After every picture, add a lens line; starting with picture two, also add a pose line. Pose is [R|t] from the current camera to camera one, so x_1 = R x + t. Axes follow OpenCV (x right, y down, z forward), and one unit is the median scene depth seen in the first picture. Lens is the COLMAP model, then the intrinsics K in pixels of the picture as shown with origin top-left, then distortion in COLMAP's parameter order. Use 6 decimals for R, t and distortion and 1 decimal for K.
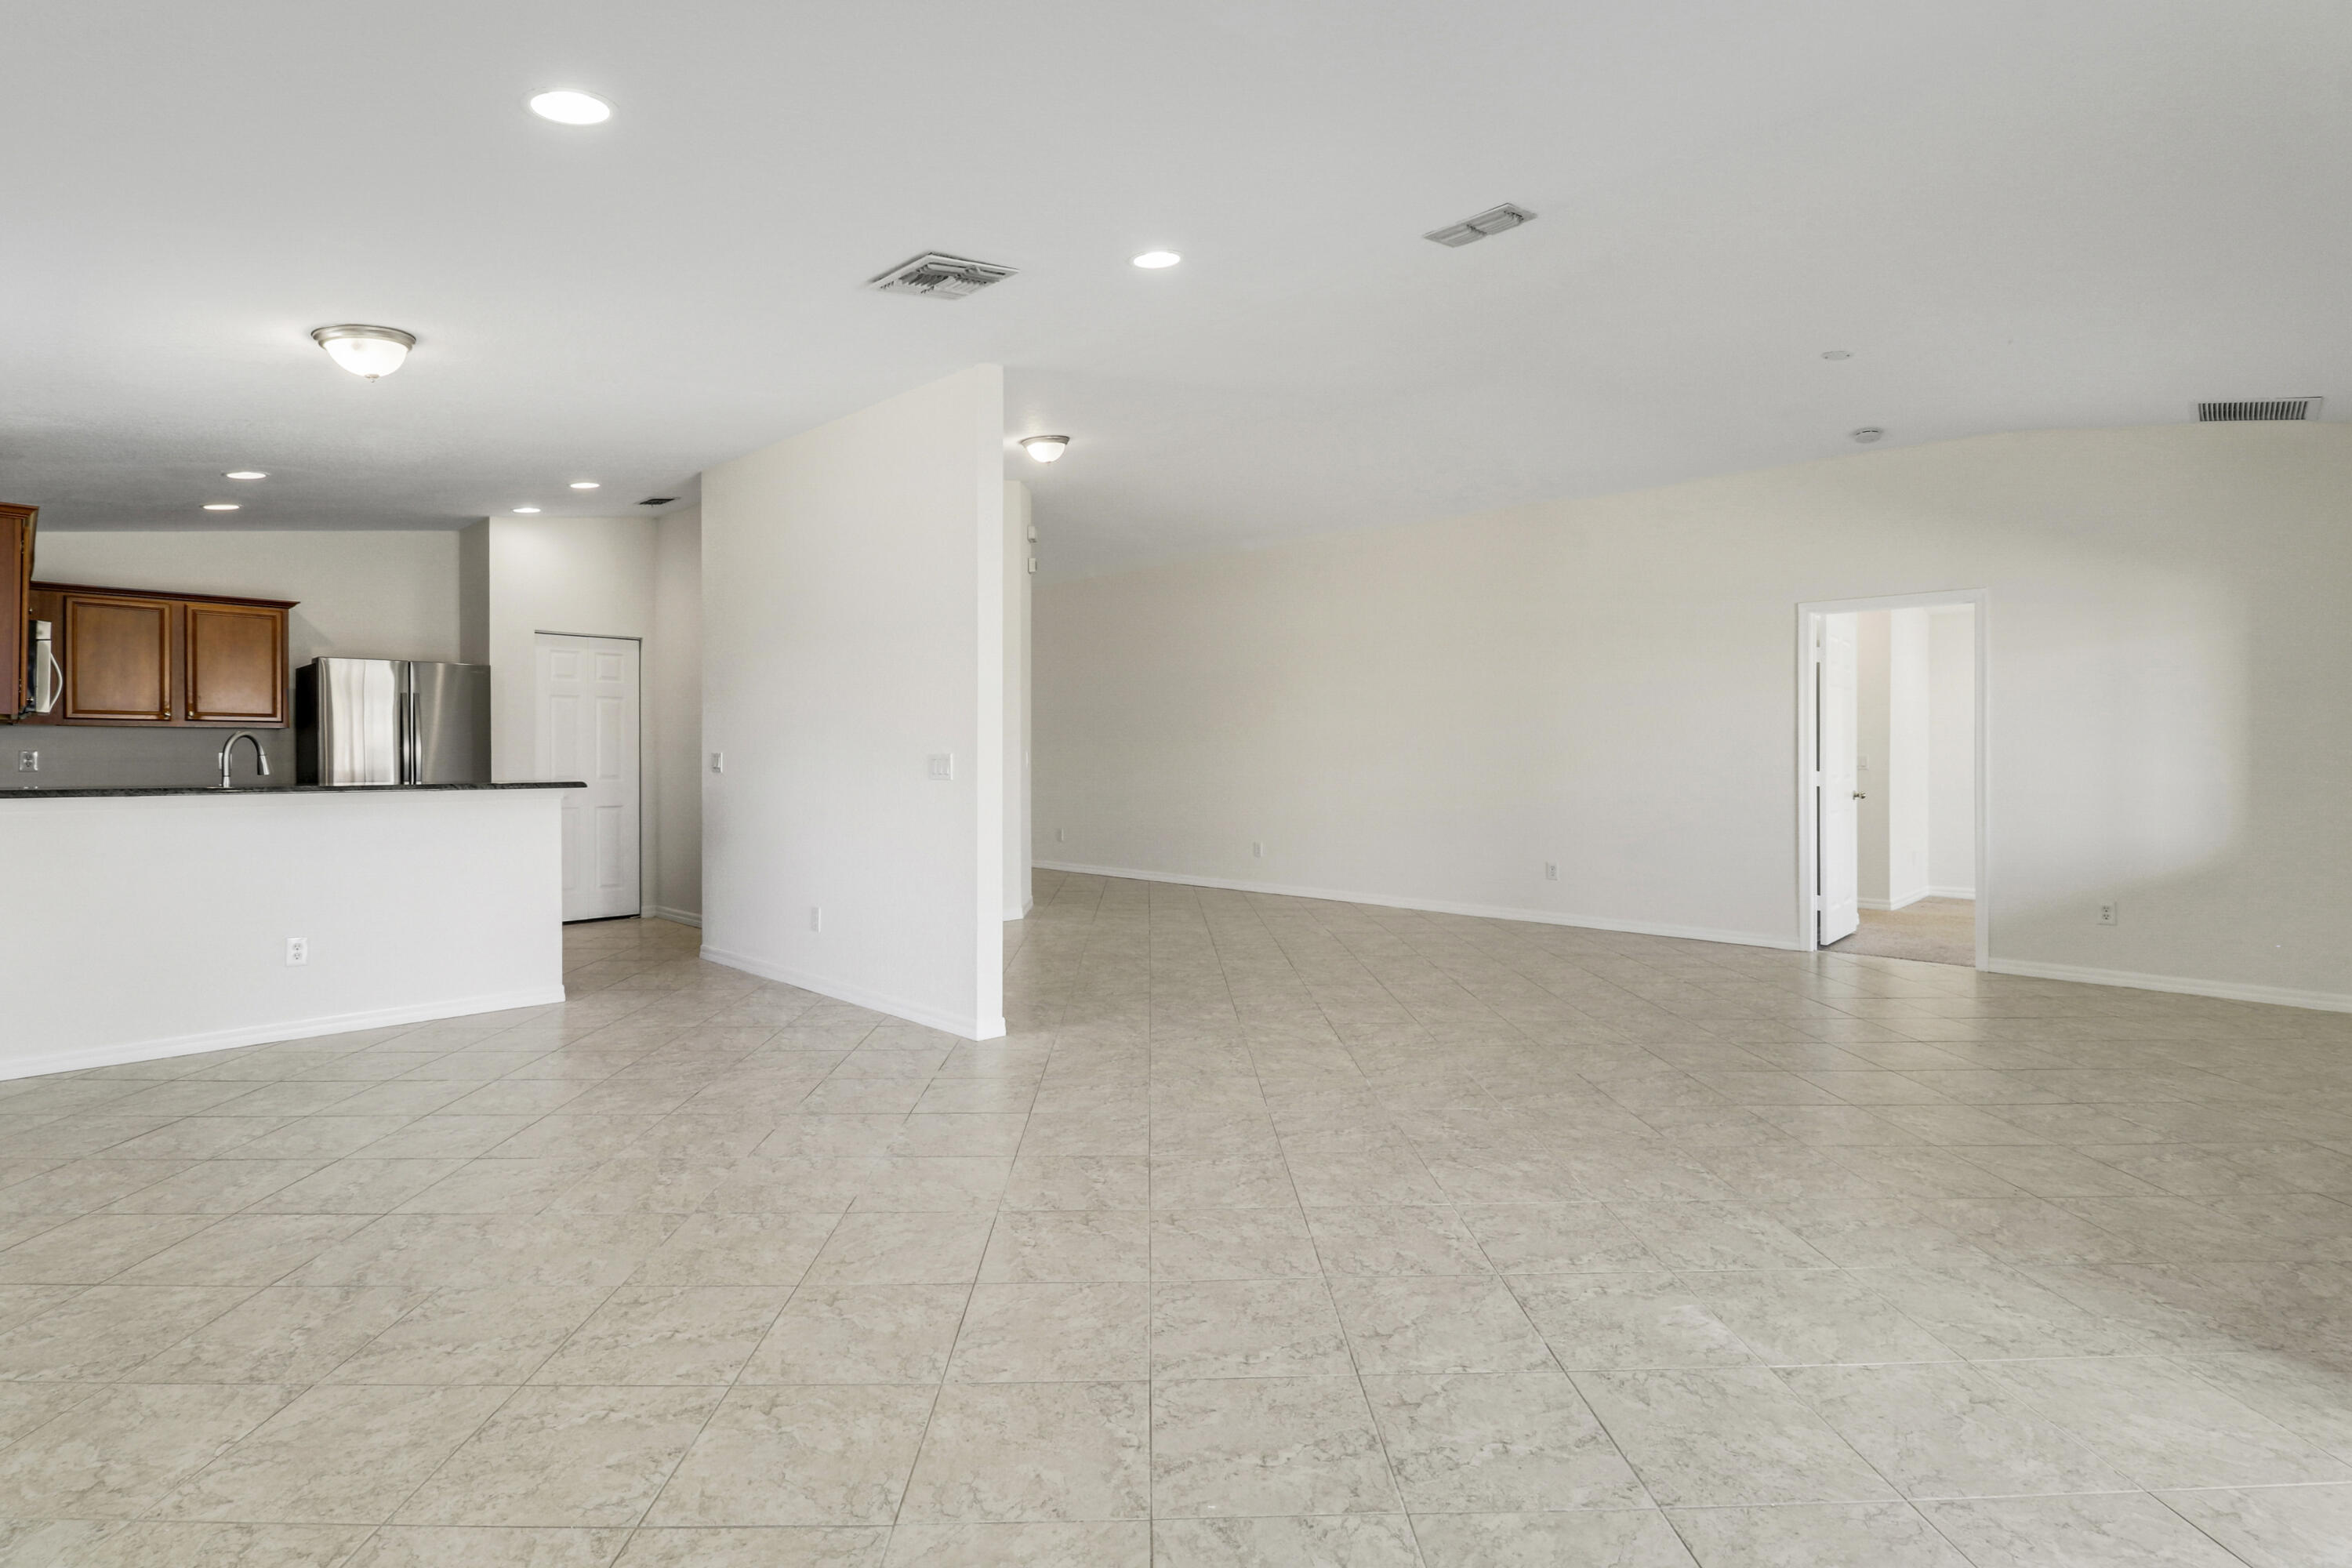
lens RADIAL K [[1107.4, 0, 1186.6], [0, 1107.4, 756.6], [0, 0, 1]] dist [-0.020700, 0.000380]
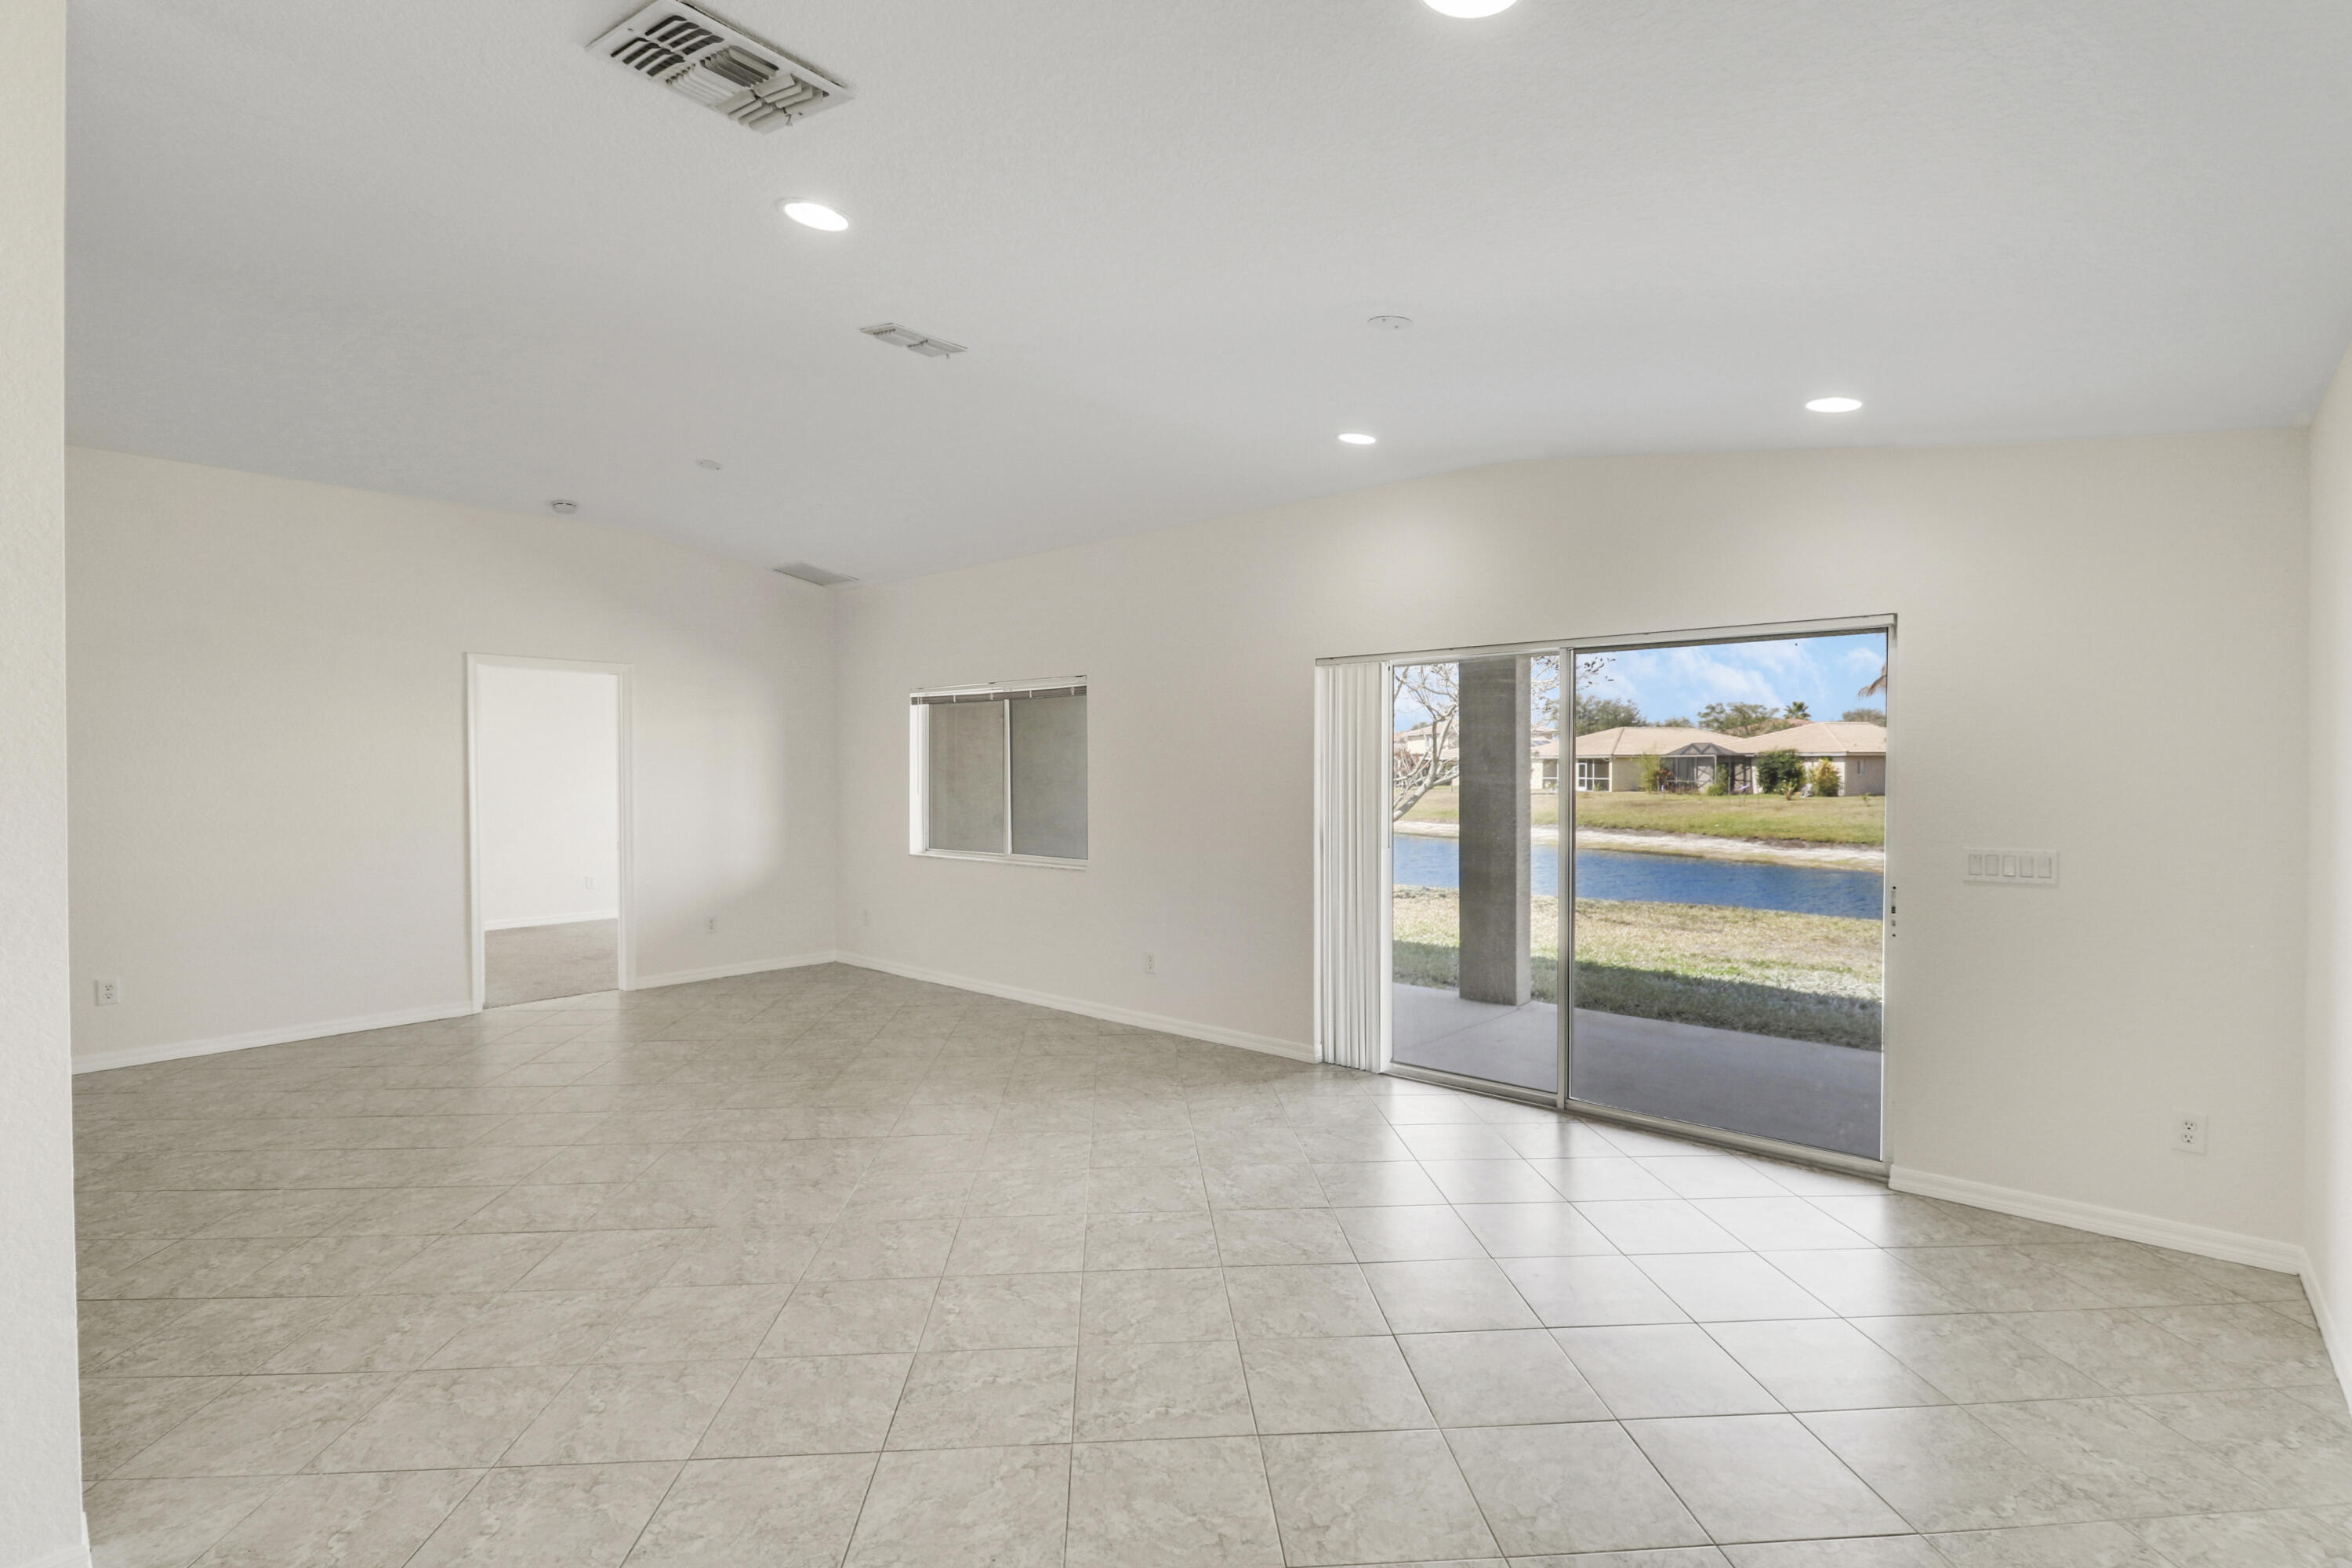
lens RADIAL K [[1128.7, 0, 1155.8], [0, 1128.7, 765.6], [0, 0, 1]] dist [0.000858, -0.000847]
pose [[-0.028725, -0.005043, 0.999575, -0.902846], [0.004751, 0.999975, 0.005182, -0.085353], [-0.999576, 0.004897, -0.028701, 0.858459]]
